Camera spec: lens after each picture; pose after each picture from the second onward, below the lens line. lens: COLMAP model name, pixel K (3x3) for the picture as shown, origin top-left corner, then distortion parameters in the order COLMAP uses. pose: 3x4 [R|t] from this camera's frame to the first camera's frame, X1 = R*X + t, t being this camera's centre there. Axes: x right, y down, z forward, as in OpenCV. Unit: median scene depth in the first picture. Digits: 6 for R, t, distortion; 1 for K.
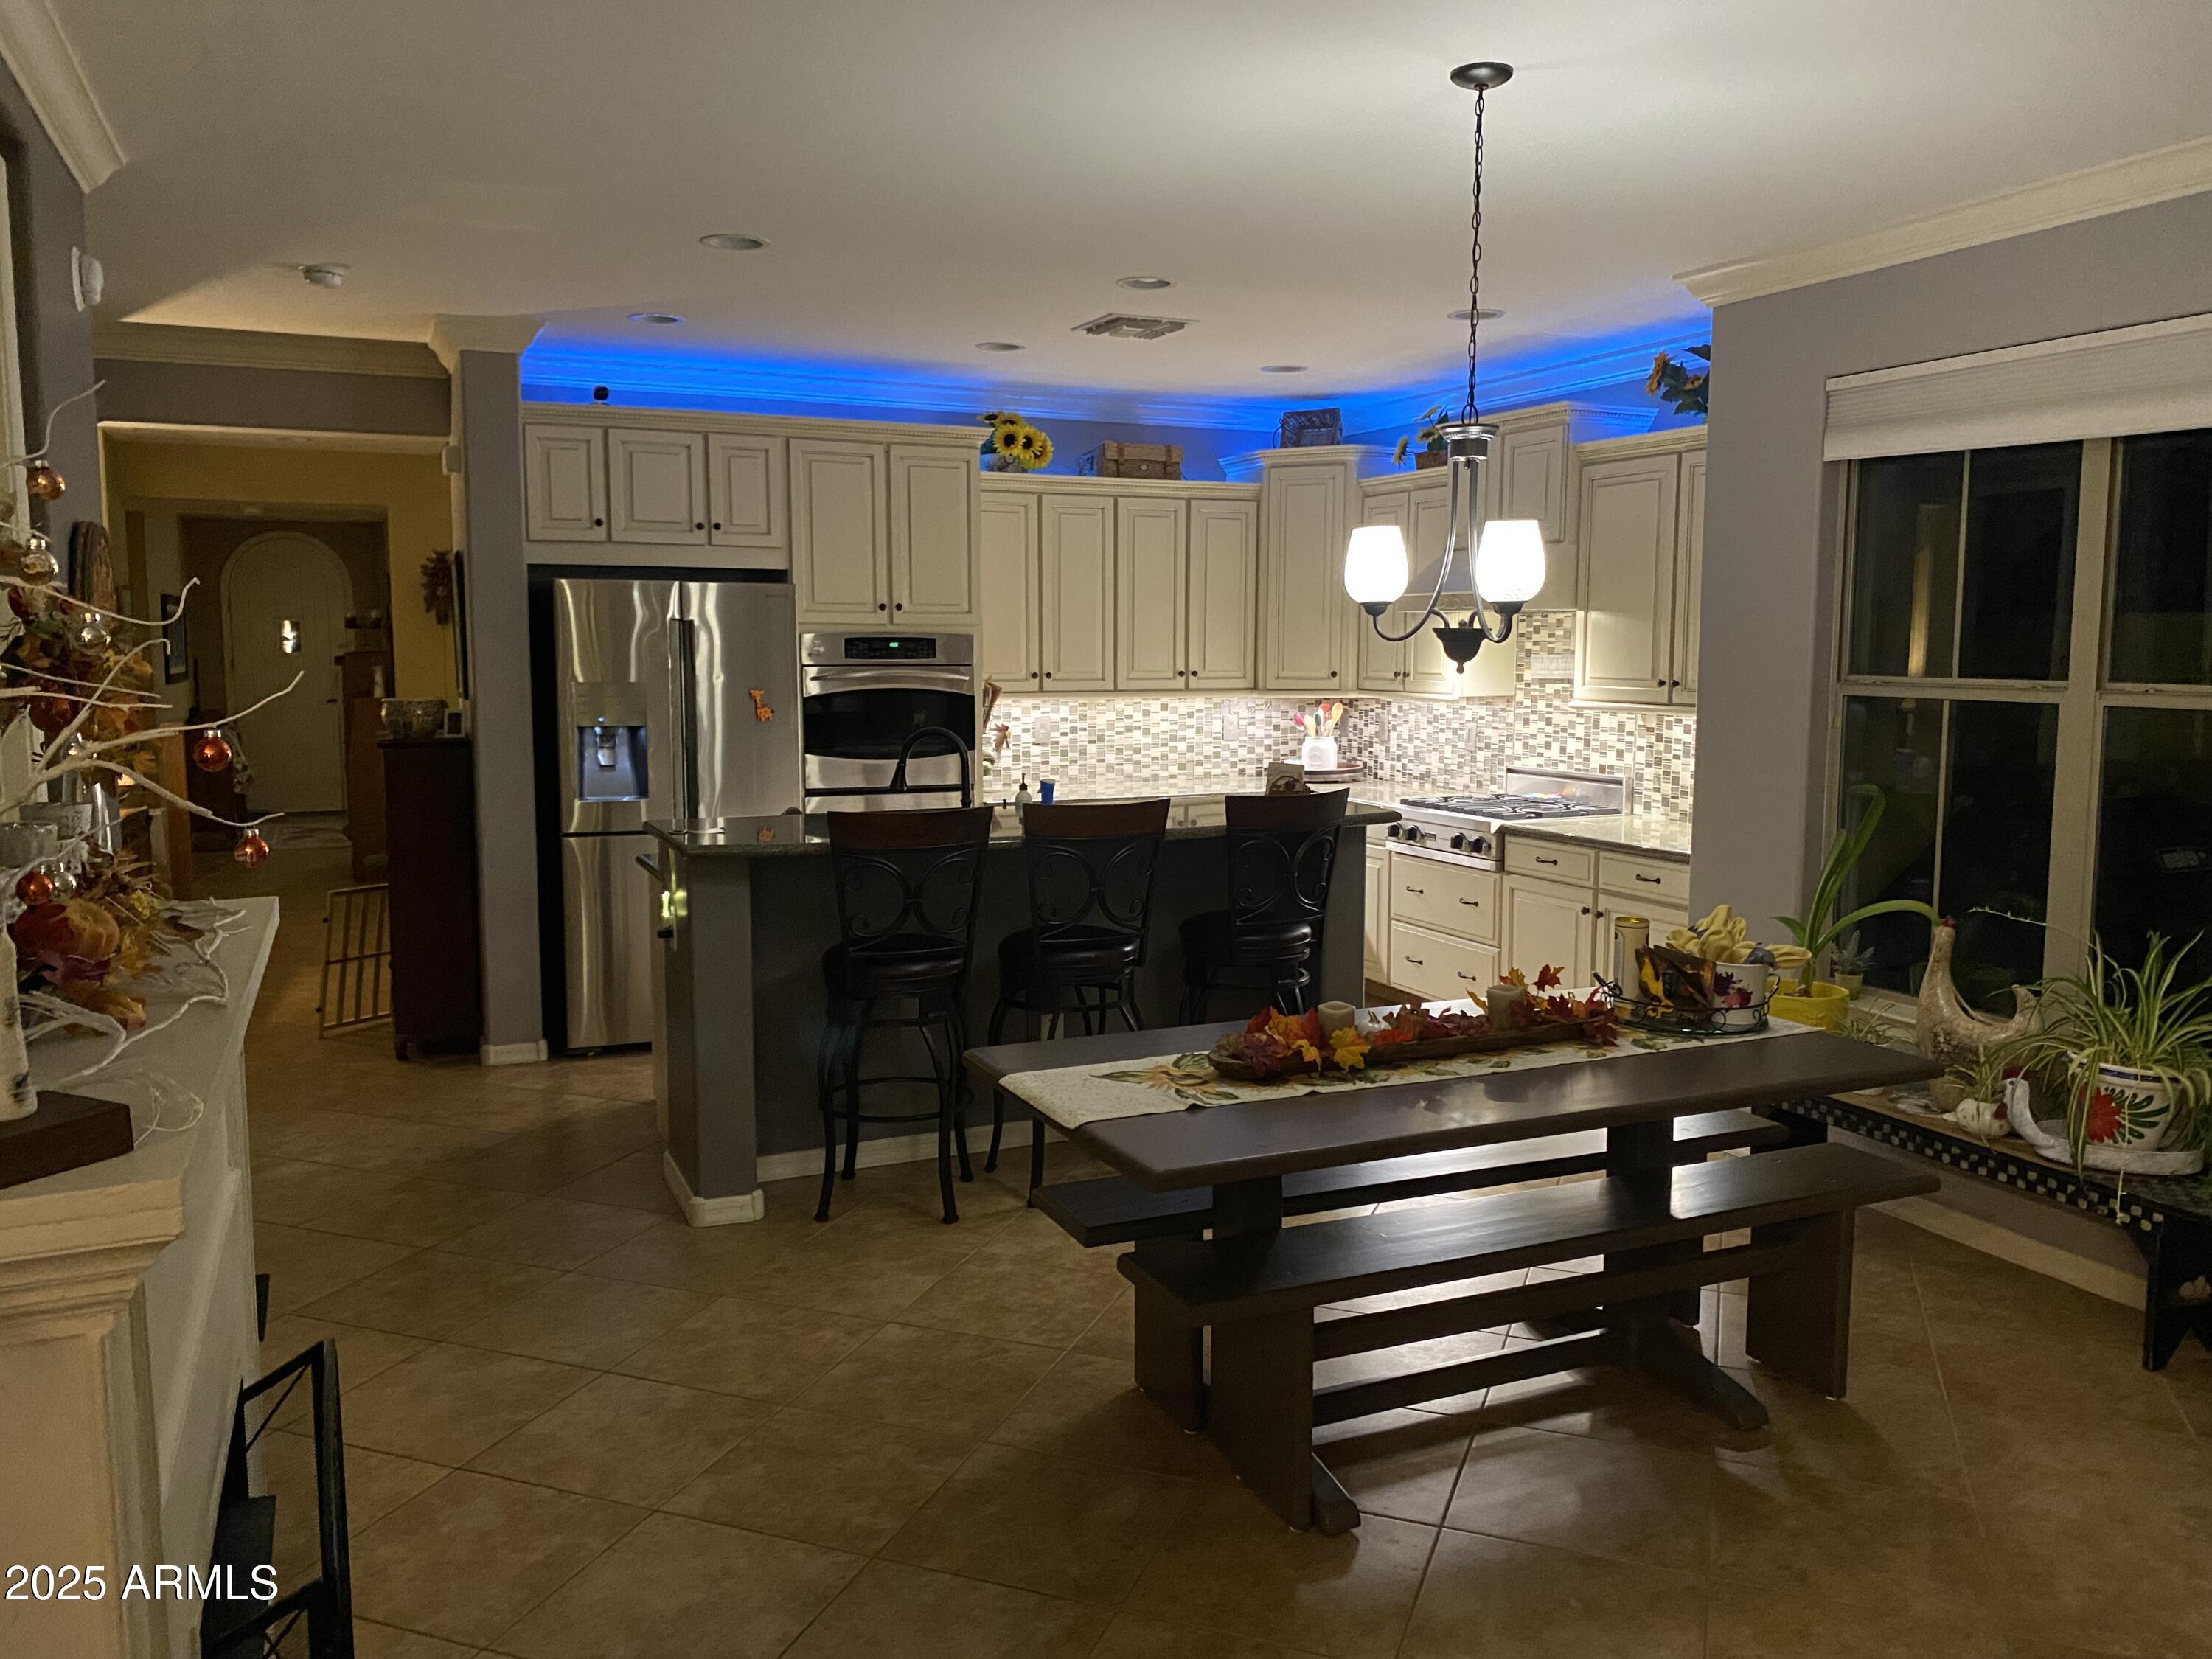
lens RADIAL K [[1700.0, 0, 1116.8], [0, 1700.0, 836.5], [0, 0, 1]] dist [-0.003545, -0.006269]
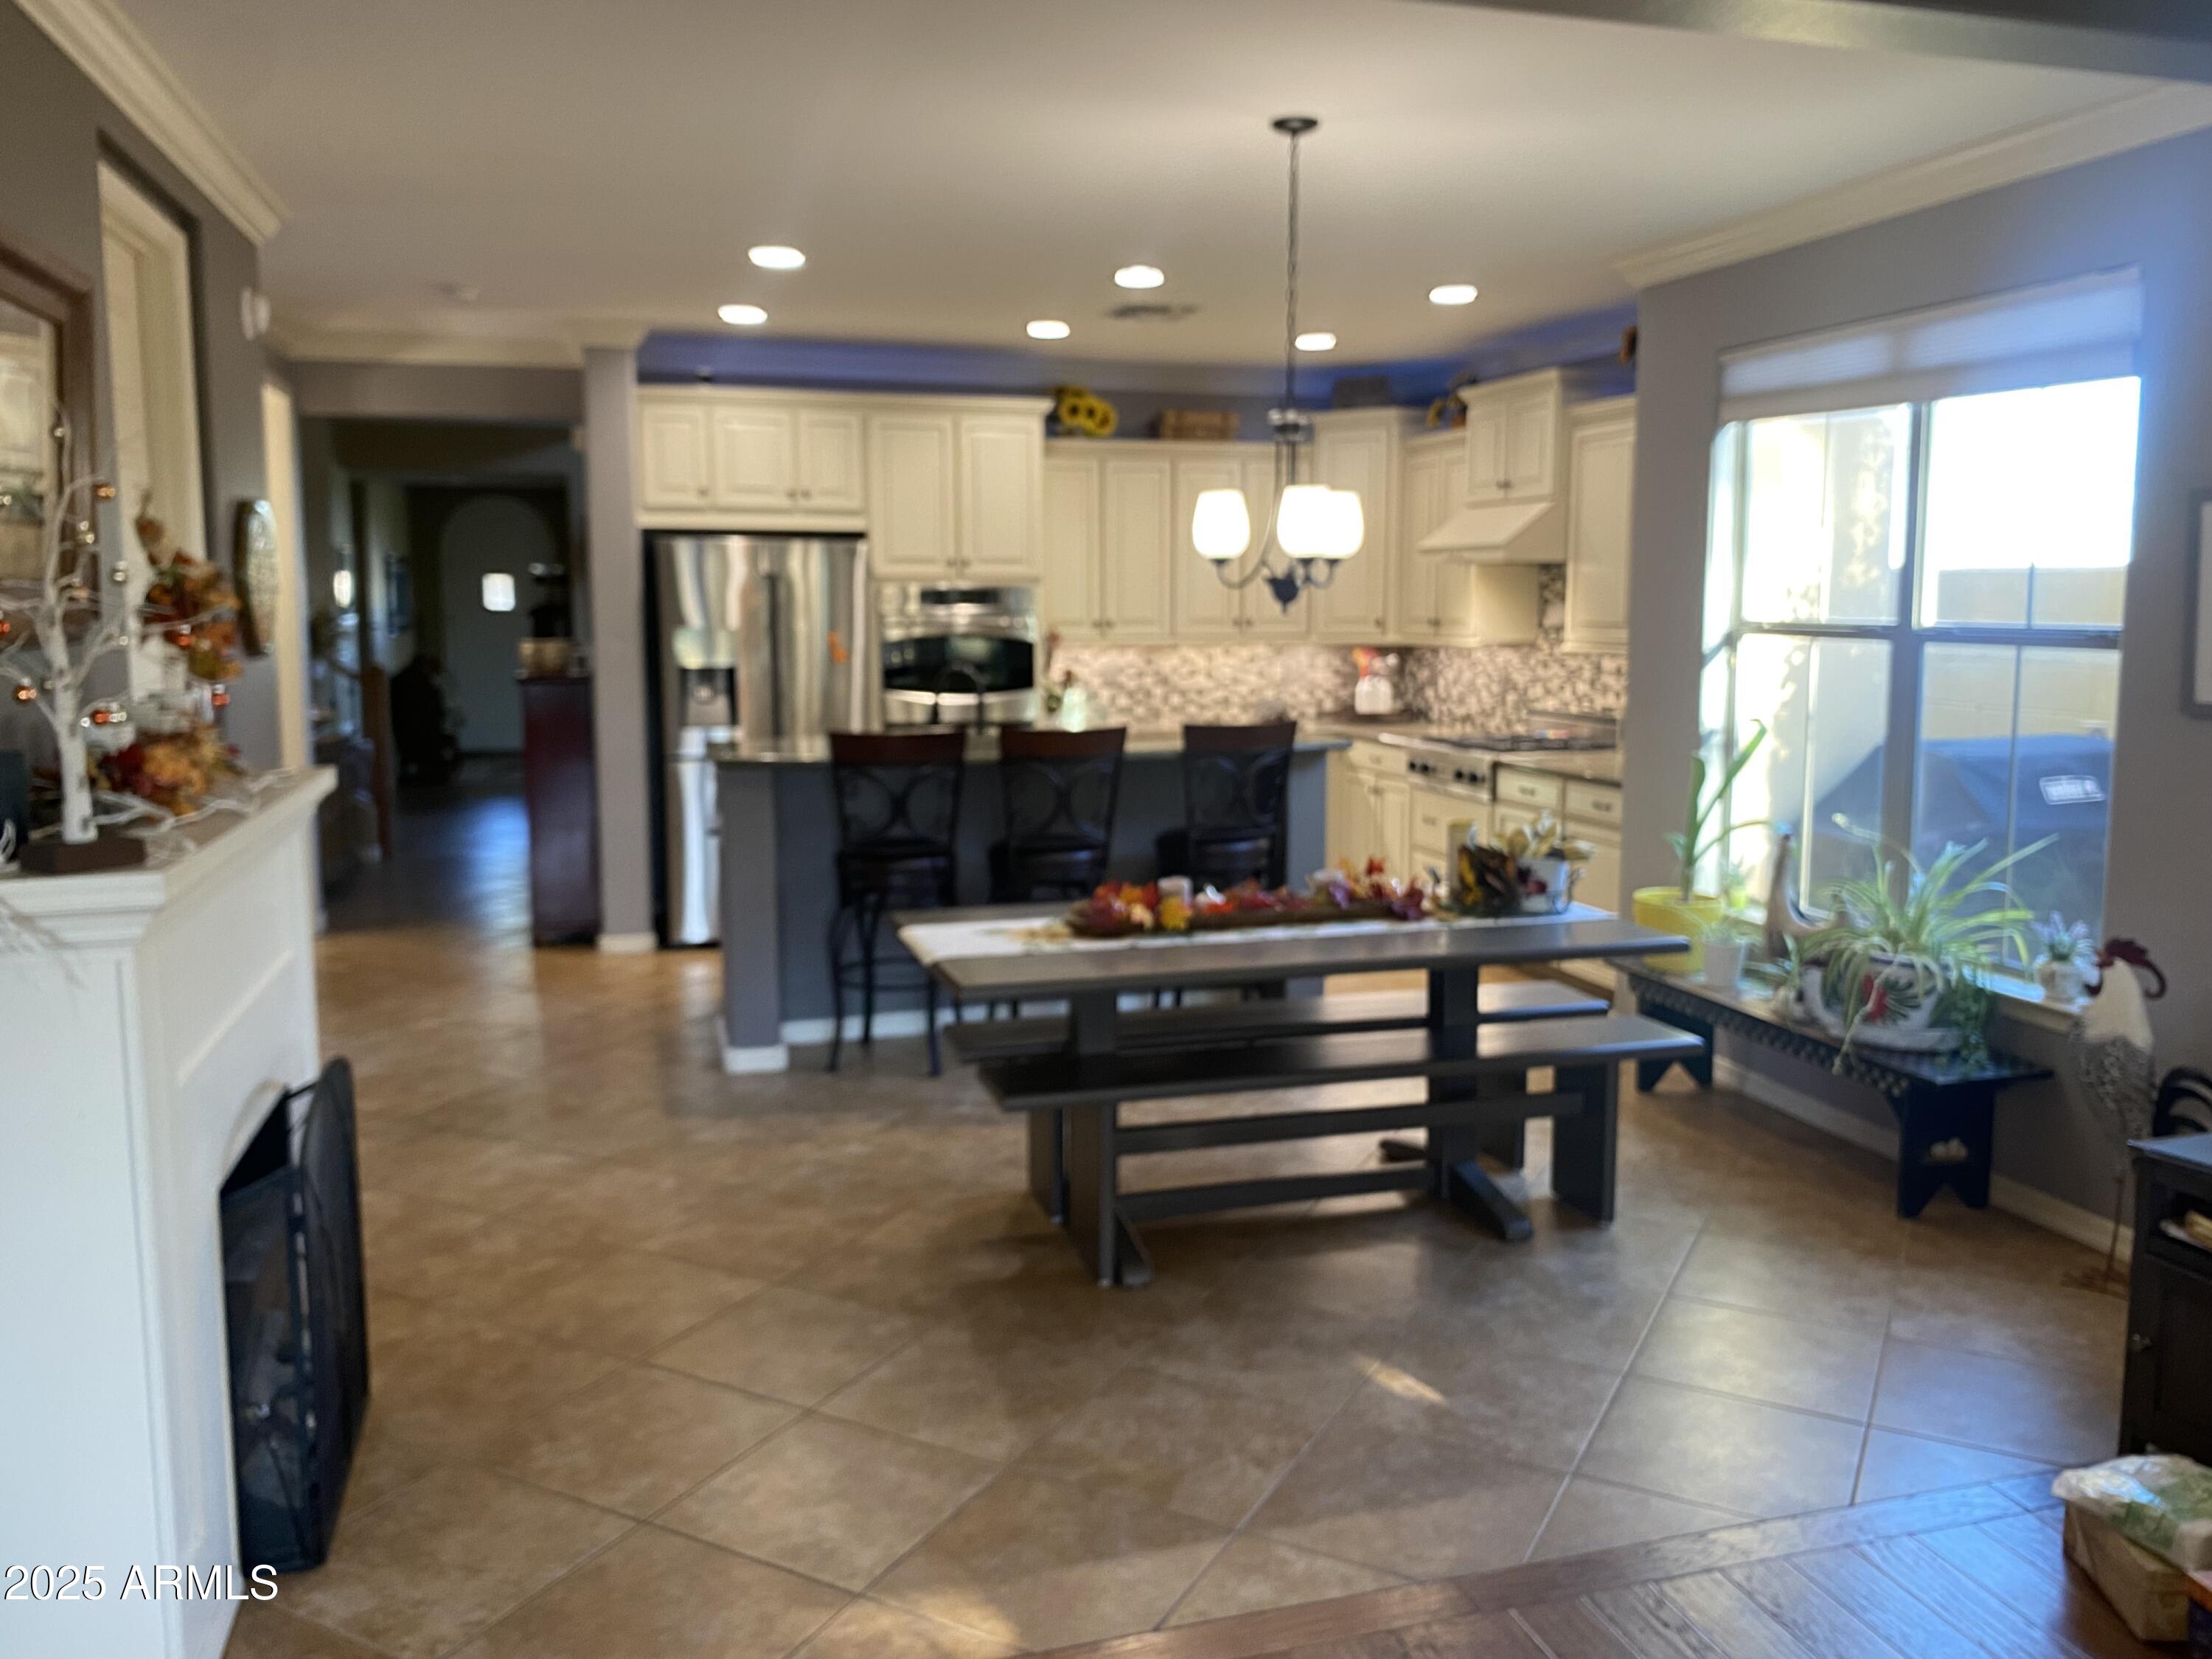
lens RADIAL K [[1700.0, 0, 1096.3], [0, 1700.0, 813.8], [0, 0, 1]] dist [-0.003545, -0.006269]
pose [[0.991532, 0.012890, -0.129218, 0.114672], [-0.011182, 0.999840, 0.013934, 0.016261], [0.129377, -0.012371, 0.991518, -0.116567]]
